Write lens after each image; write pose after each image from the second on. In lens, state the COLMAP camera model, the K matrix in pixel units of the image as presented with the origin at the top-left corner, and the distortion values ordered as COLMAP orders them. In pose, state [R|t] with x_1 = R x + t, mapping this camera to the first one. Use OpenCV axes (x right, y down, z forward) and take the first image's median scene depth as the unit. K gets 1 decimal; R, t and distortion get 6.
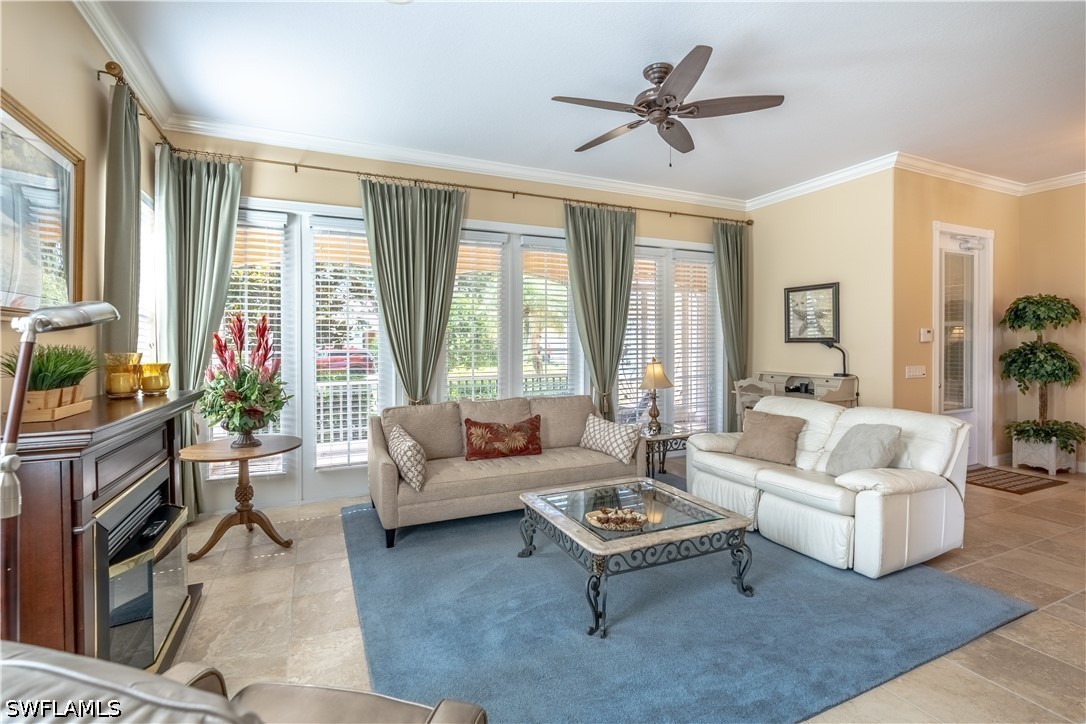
lens RADIAL K [[493.8, 0, 537.7], [0, 493.8, 352.0], [0, 0, 1]] dist [-0.000488, 0.000175]
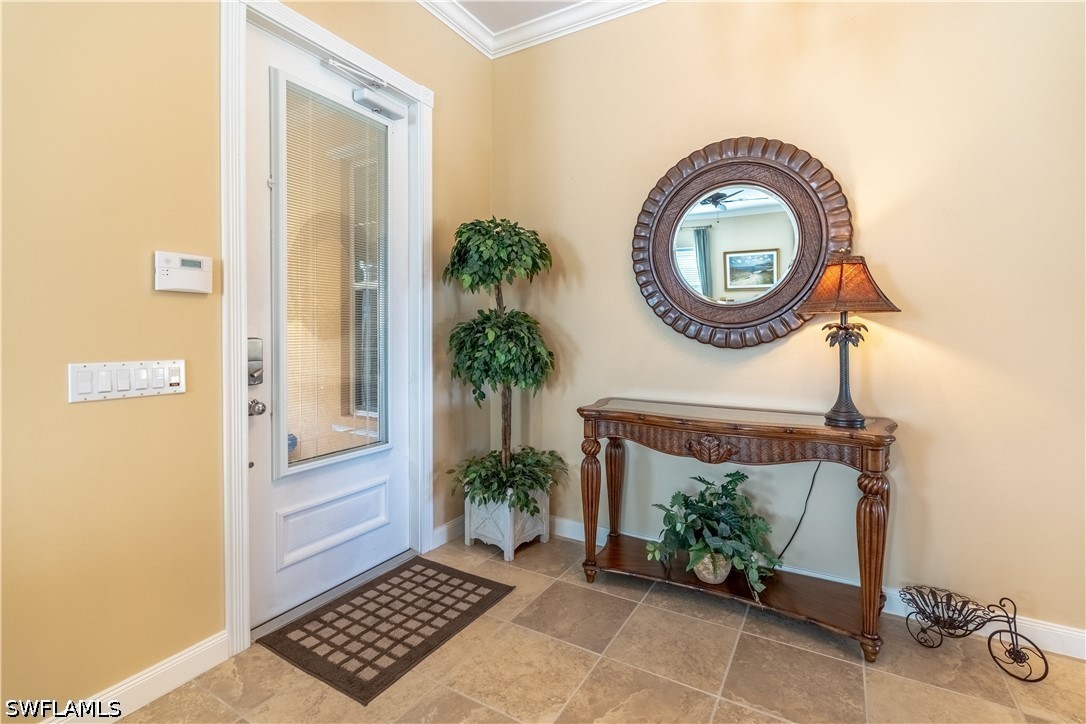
lens RADIAL K [[502.6, 0, 545.4], [0, 502.6, 354.4], [0, 0, 1]] dist [-0.012815, -0.000299]
pose [[0.815833, -0.016087, 0.578063, 0.749910], [0.003047, 0.999719, 0.023520, 0.016003], [-0.578279, -0.017427, 0.815653, 0.529008]]
